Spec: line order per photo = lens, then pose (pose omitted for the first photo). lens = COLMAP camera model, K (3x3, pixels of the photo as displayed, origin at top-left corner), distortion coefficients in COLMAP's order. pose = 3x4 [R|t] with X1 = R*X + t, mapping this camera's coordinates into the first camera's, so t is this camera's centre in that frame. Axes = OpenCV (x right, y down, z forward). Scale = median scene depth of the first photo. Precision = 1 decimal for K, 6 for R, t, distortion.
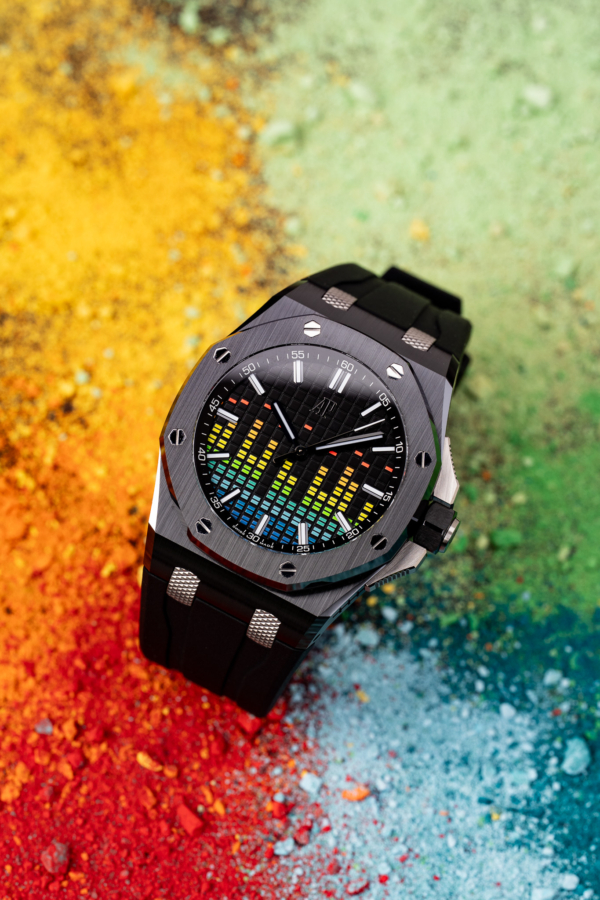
lens RADIAL K [[4814.8, 0, 317.4], [0, 4814.8, 449.6], [0, 0, 1]] dist [1.777574, 0.000000]
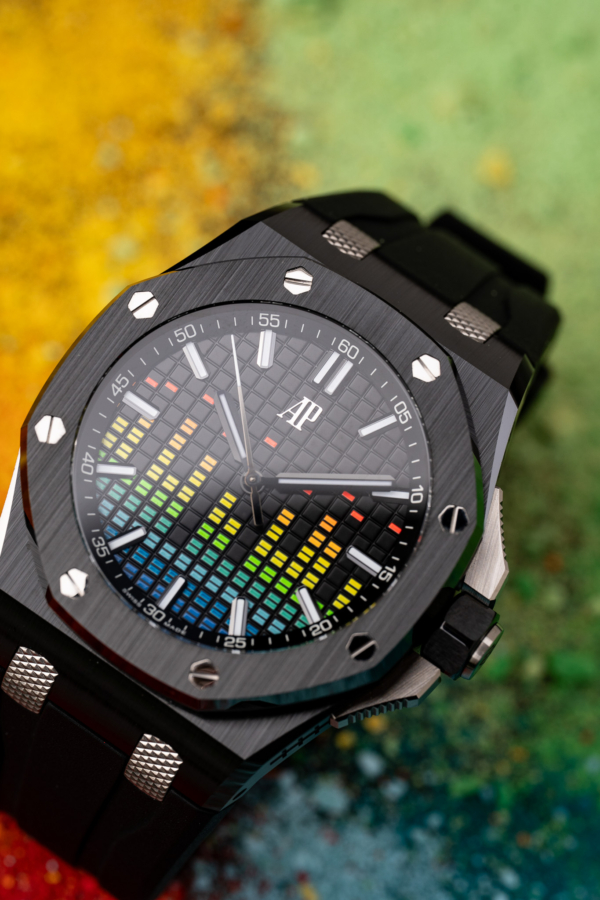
lens RADIAL K [[4814.8, 0, 297.2], [0, 4814.8, 457.2], [0, 0, 1]] dist [1.777574, 0.000000]
pose [[0.991700, 0.127545, -0.016203, 0.011319], [-0.127784, 0.991692, -0.014744, 0.005645], [0.014188, 0.016693, 0.999760, 0.399525]]
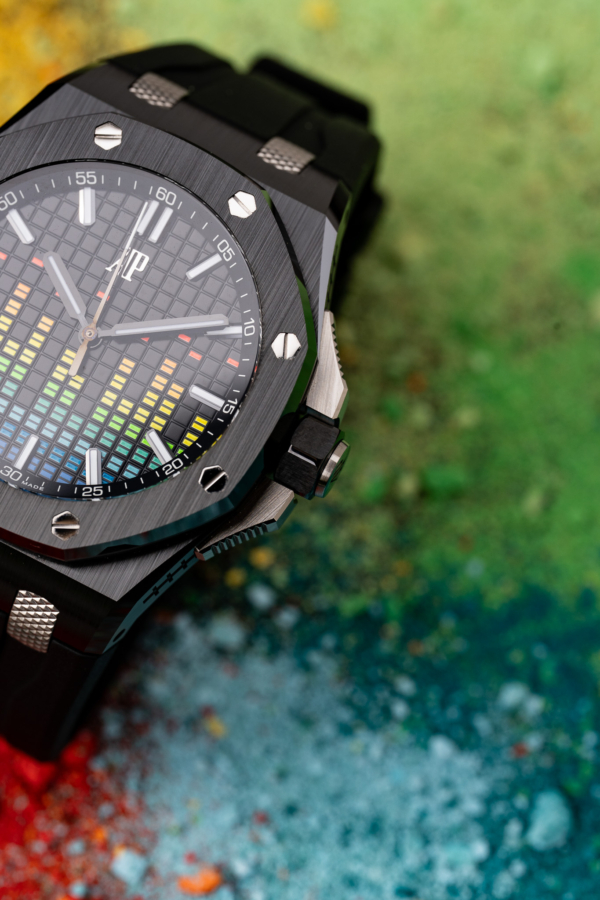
lens RADIAL K [[4814.8, 0, 280.0], [0, 4814.8, 441.8], [0, 0, 1]] dist [1.777574, 0.000000]
pose [[0.999401, -0.004978, -0.034240, 0.041915], [0.004938, 0.999987, -0.001232, 0.014973], [0.034246, 0.001062, 0.999413, 0.379499]]
